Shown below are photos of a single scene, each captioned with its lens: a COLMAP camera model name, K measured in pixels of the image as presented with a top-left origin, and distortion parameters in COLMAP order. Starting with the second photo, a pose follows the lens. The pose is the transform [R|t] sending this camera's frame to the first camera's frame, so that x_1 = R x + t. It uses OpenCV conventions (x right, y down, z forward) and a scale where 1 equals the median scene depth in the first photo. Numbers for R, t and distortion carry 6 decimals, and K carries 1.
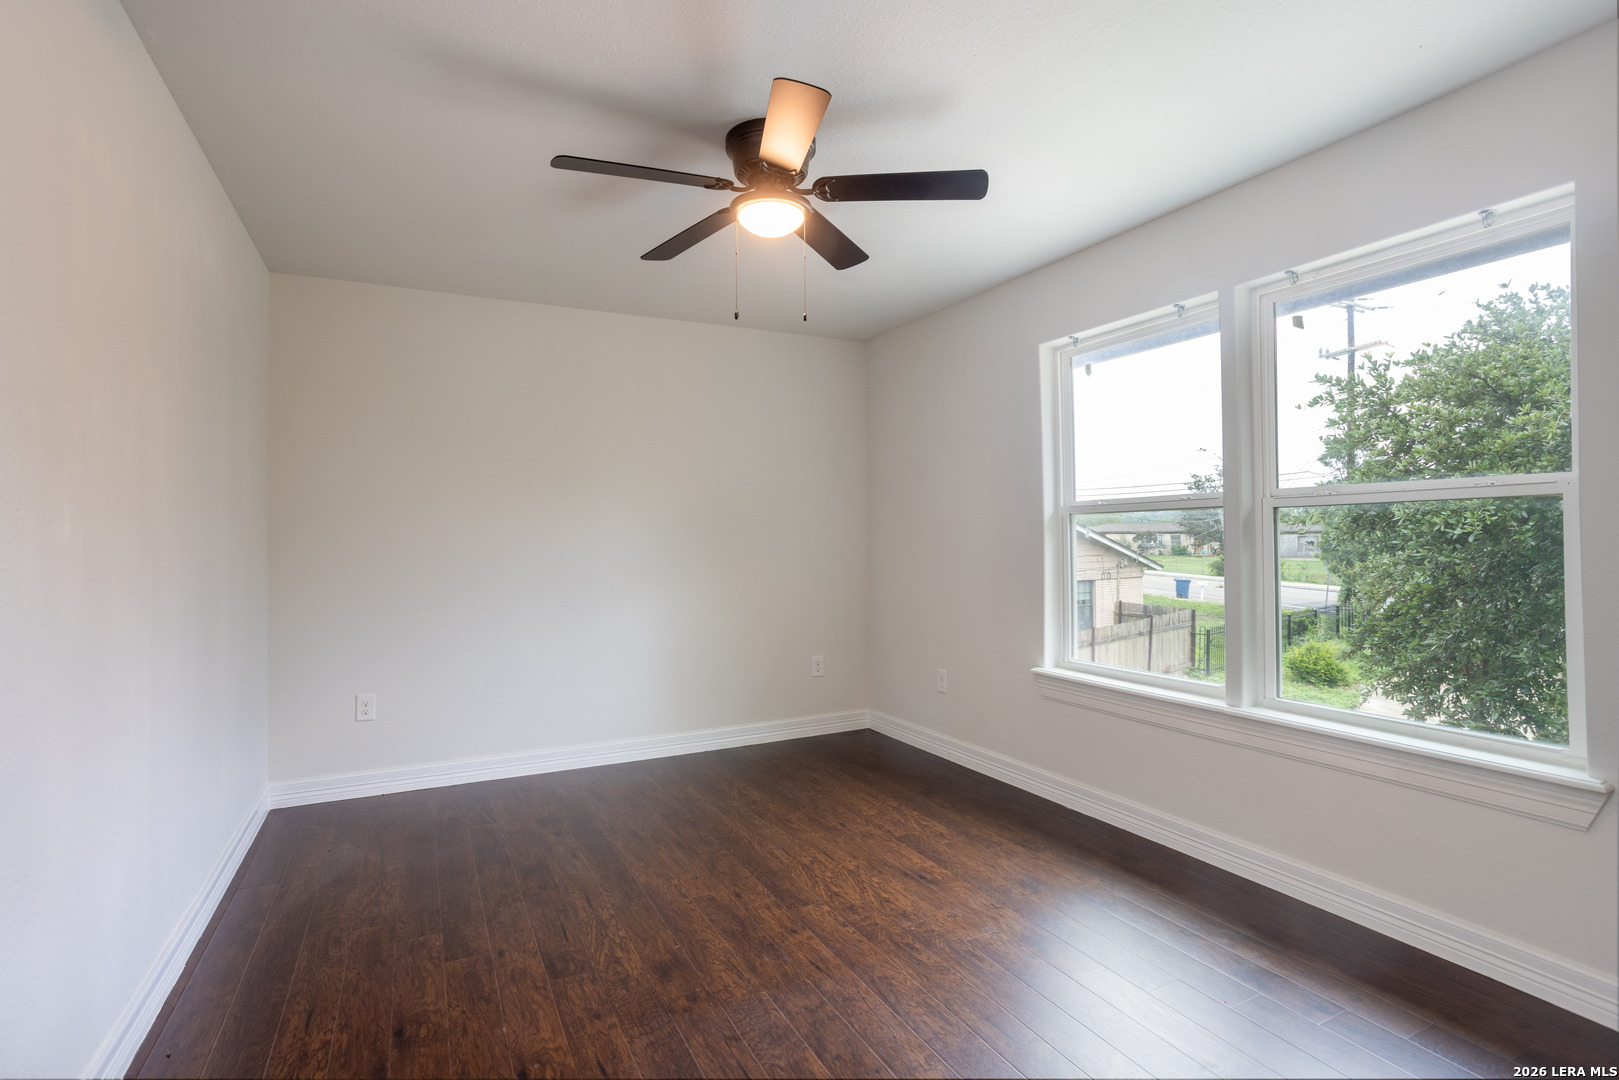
lens RADIAL K [[783.3, 0, 816.0], [0, 783.3, 536.6], [0, 0, 1]] dist [0.004862, 0.001616]
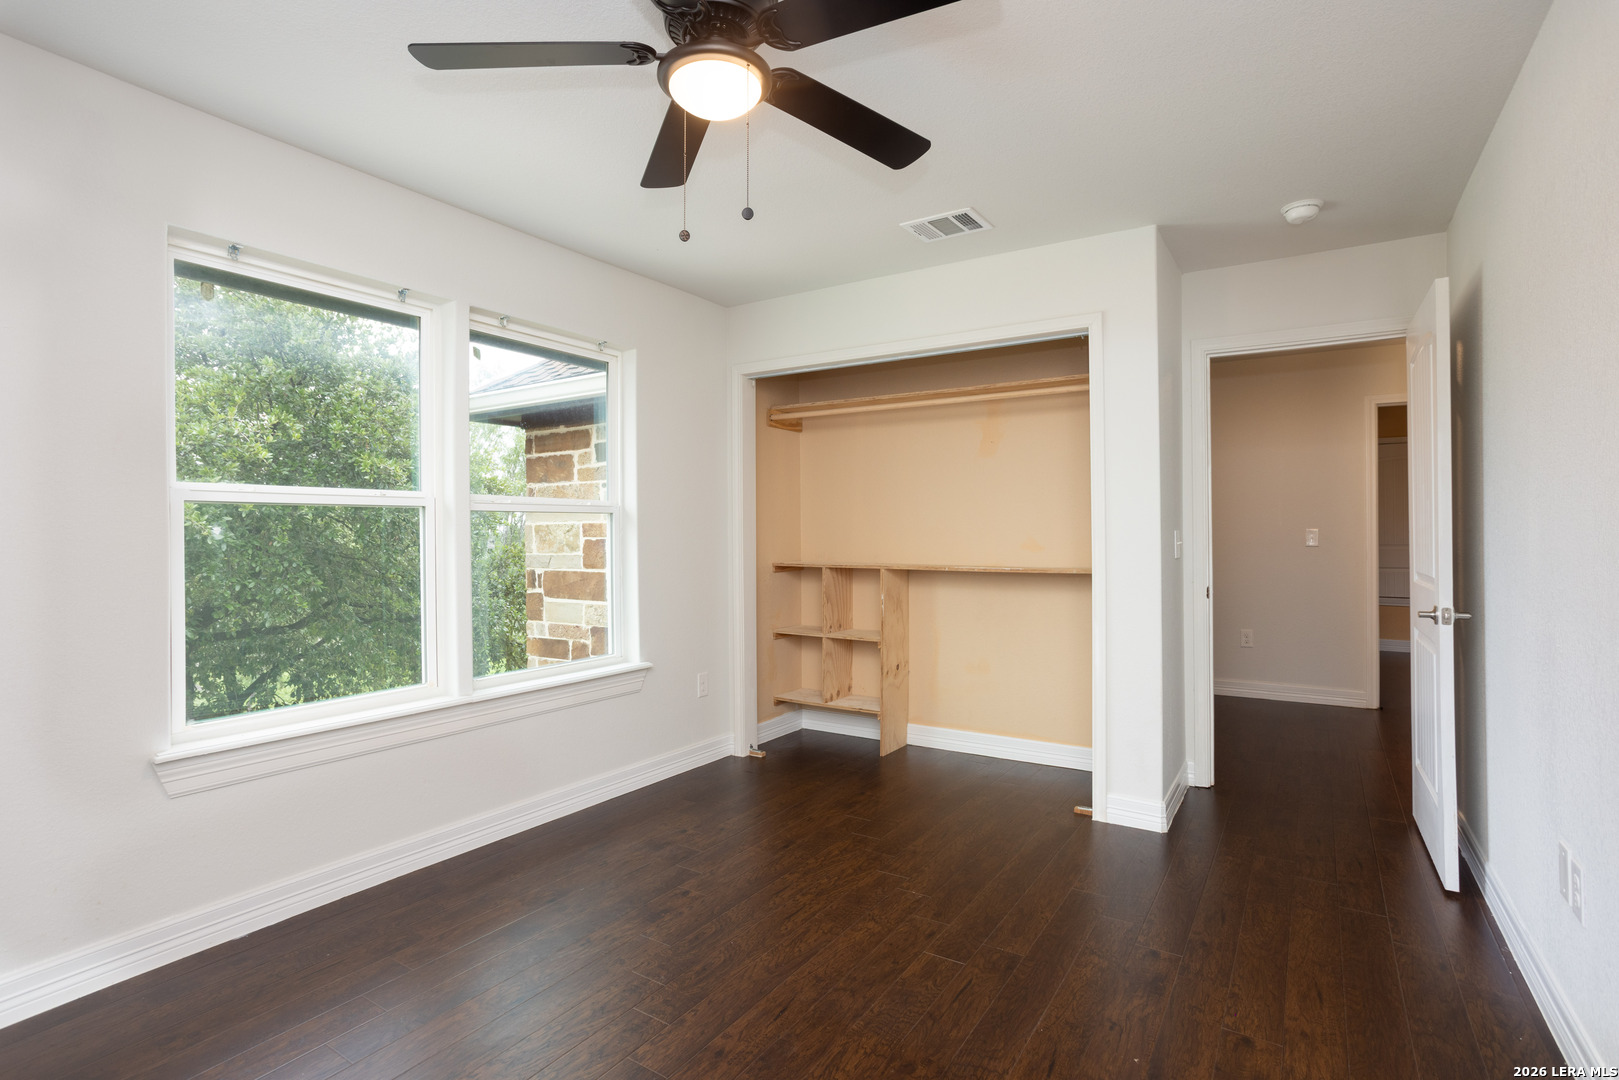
lens RADIAL K [[783.3, 0, 814.7], [0, 783.3, 539.8], [0, 0, 1]] dist [0.004862, 0.001616]
pose [[-0.496573, 0.008424, 0.867954, -0.824969], [0.003436, 0.999964, -0.007739, 0.020006], [-0.867988, -0.000860, -0.496584, 1.463504]]
